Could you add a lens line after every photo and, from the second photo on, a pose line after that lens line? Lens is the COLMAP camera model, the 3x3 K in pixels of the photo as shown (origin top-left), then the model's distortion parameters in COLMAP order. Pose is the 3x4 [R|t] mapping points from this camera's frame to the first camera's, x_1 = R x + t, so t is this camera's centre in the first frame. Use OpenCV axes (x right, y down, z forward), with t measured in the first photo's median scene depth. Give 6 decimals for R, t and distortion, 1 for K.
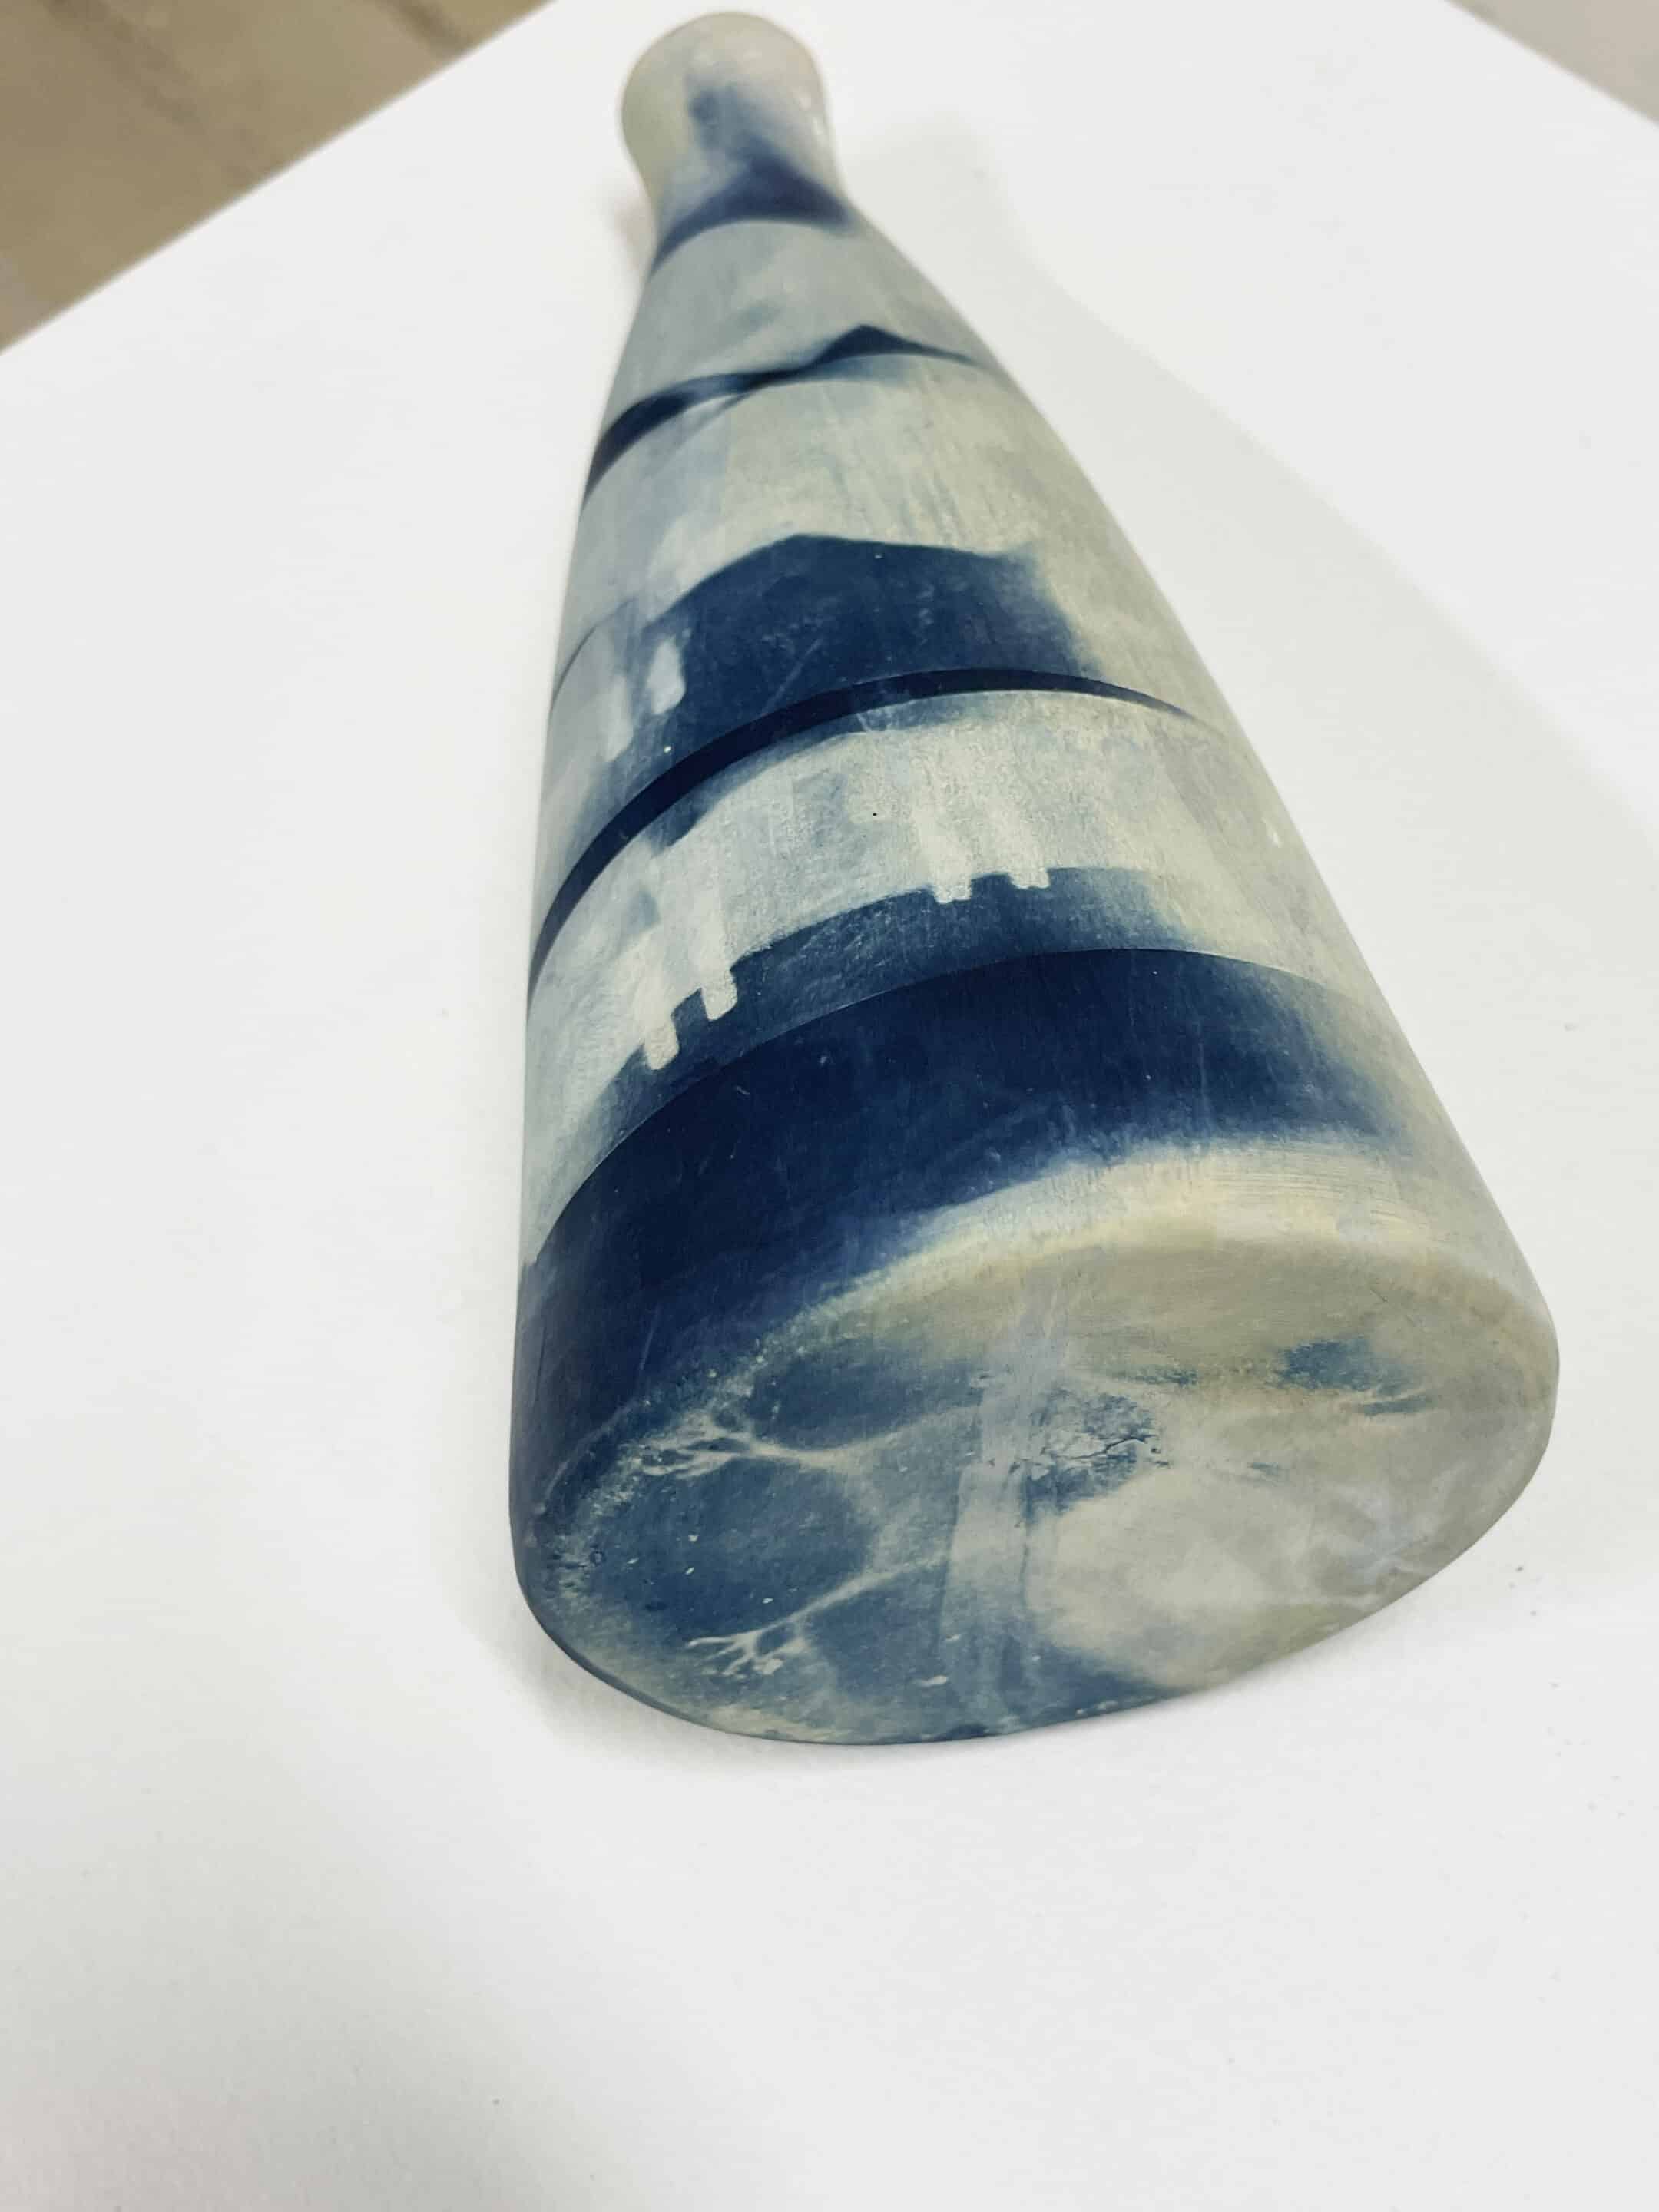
lens RADIAL K [[2646.3, 0, 829.5], [0, 2646.3, 1106.0], [0, 0, 1]] dist [0.124367, -0.425490]
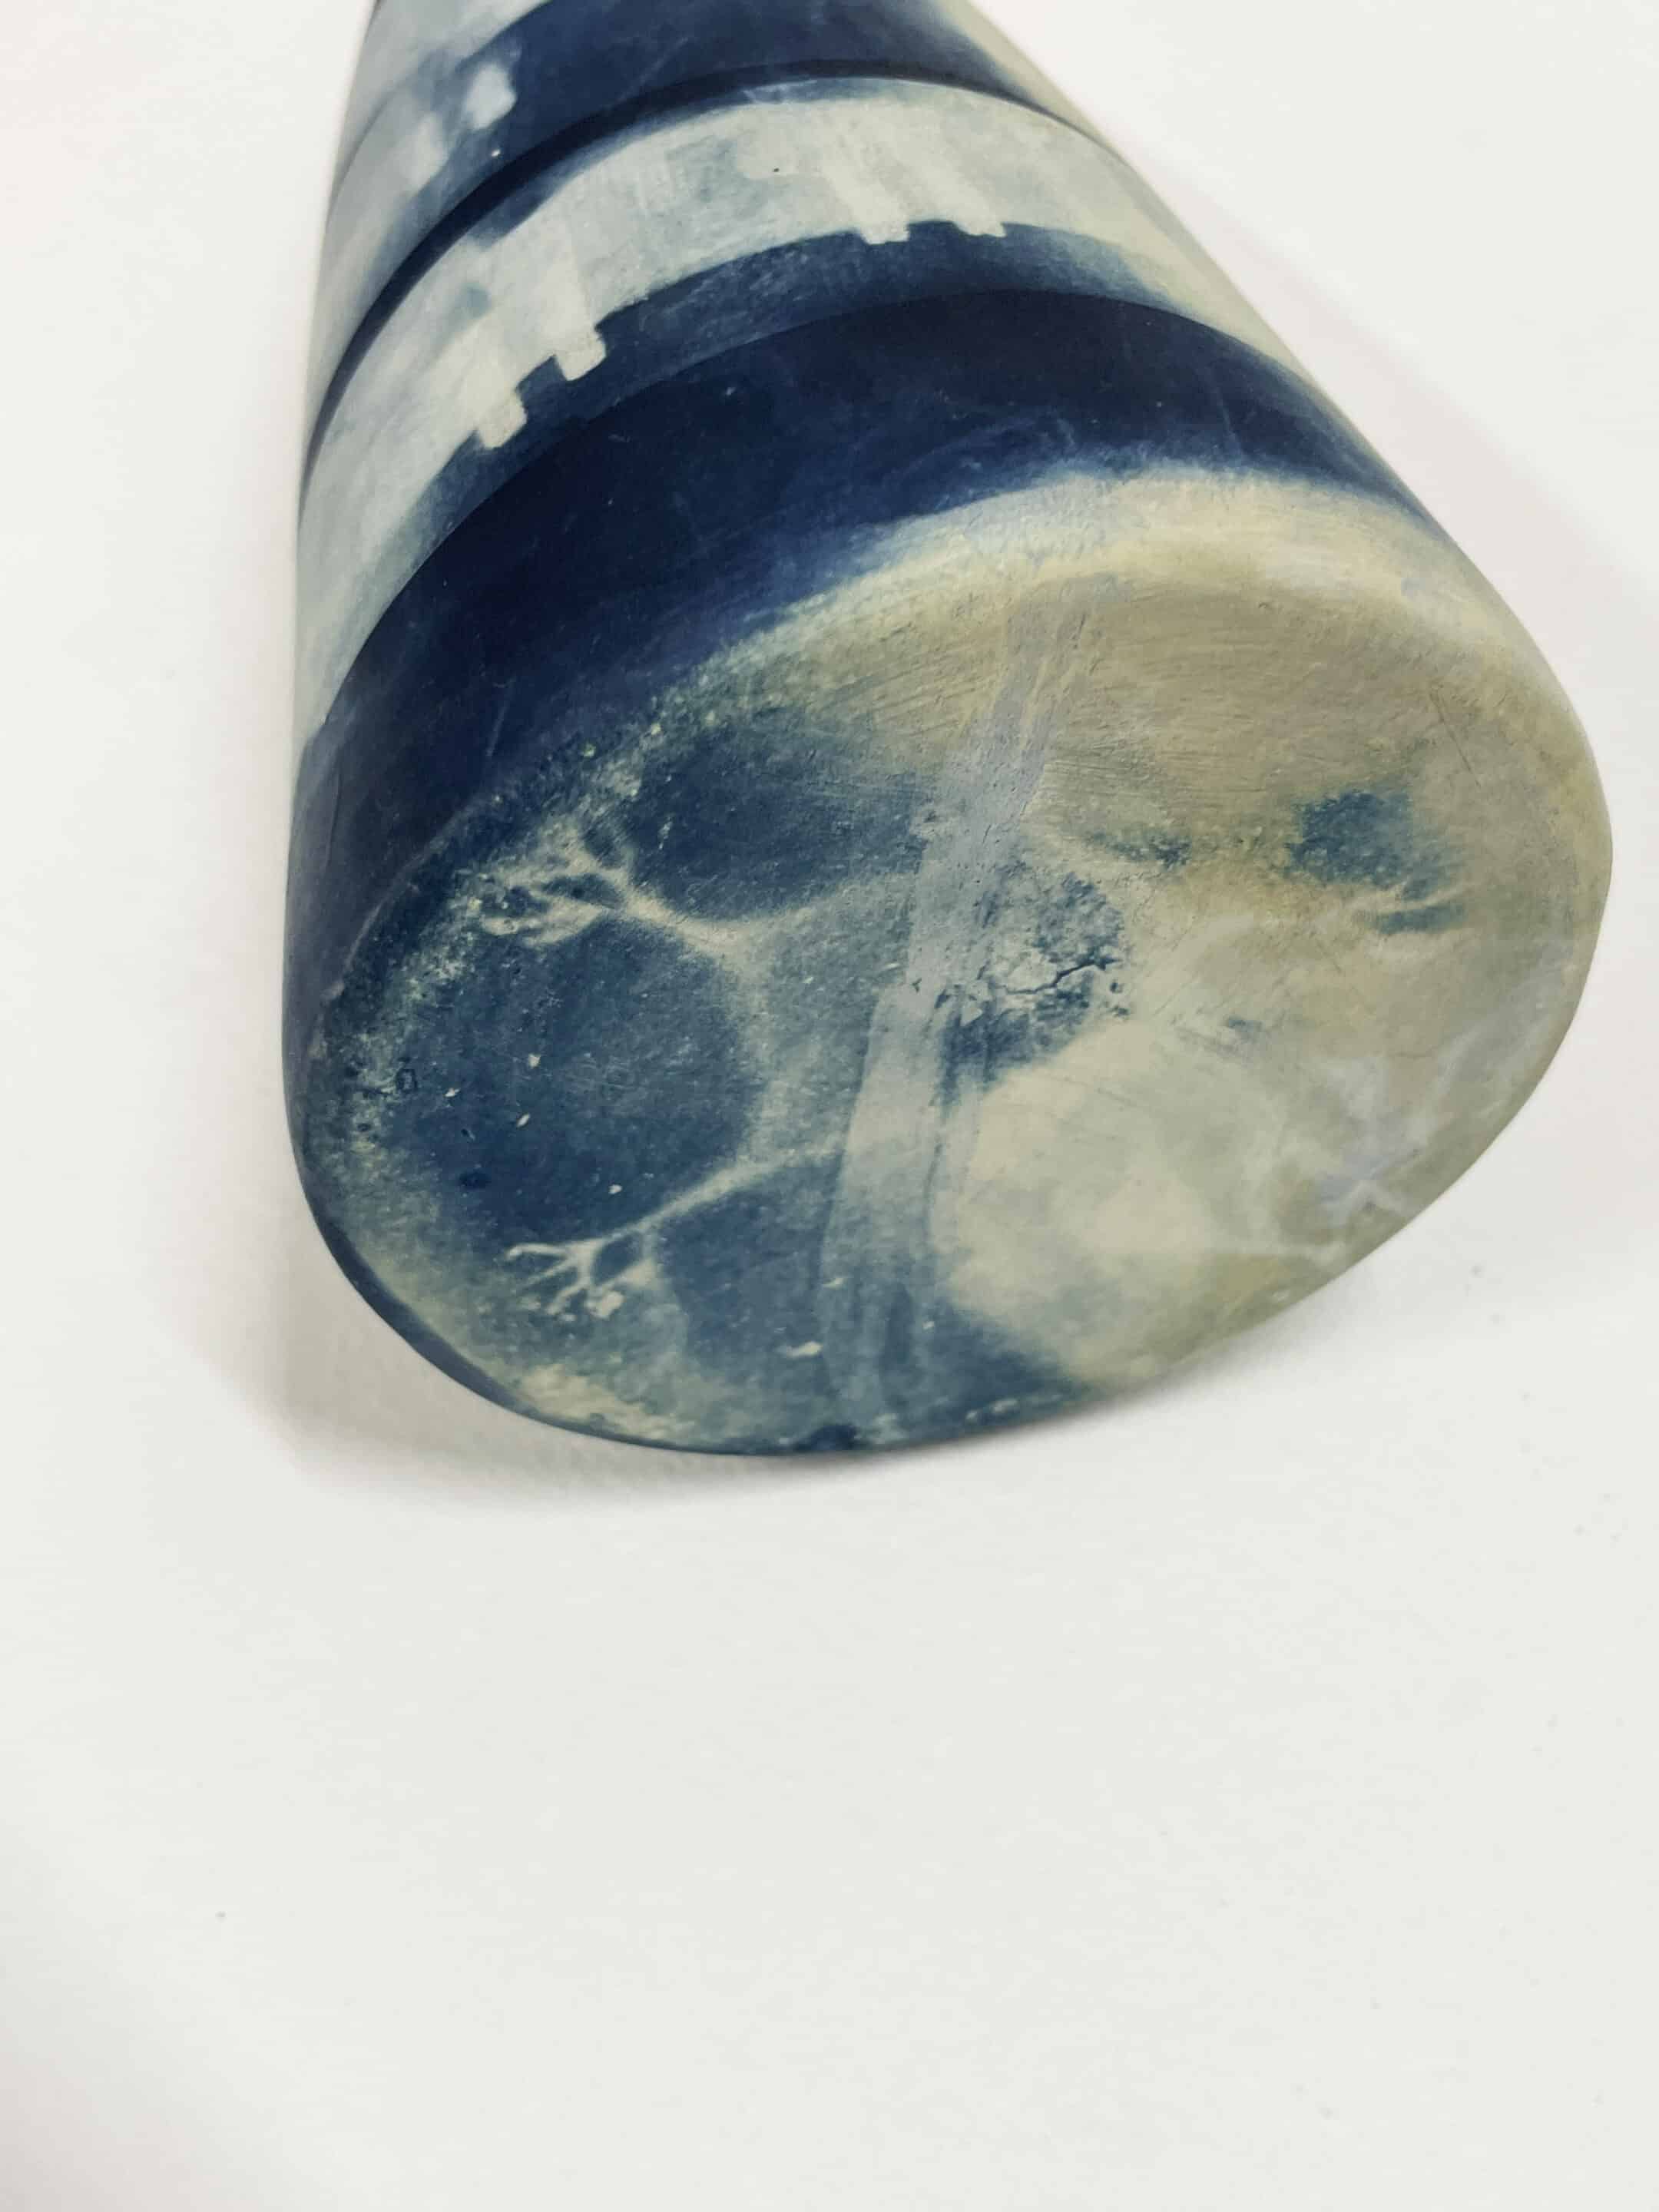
lens RADIAL K [[2646.3, 0, 829.5], [0, 2646.3, 1106.0], [0, 0, 1]] dist [0.124367, -0.425490]
pose [[0.991872, 0.021138, 0.125475, -0.062005], [-0.012263, 0.997395, -0.071080, 0.227802], [-0.126651, 0.068963, 0.989547, 0.236082]]
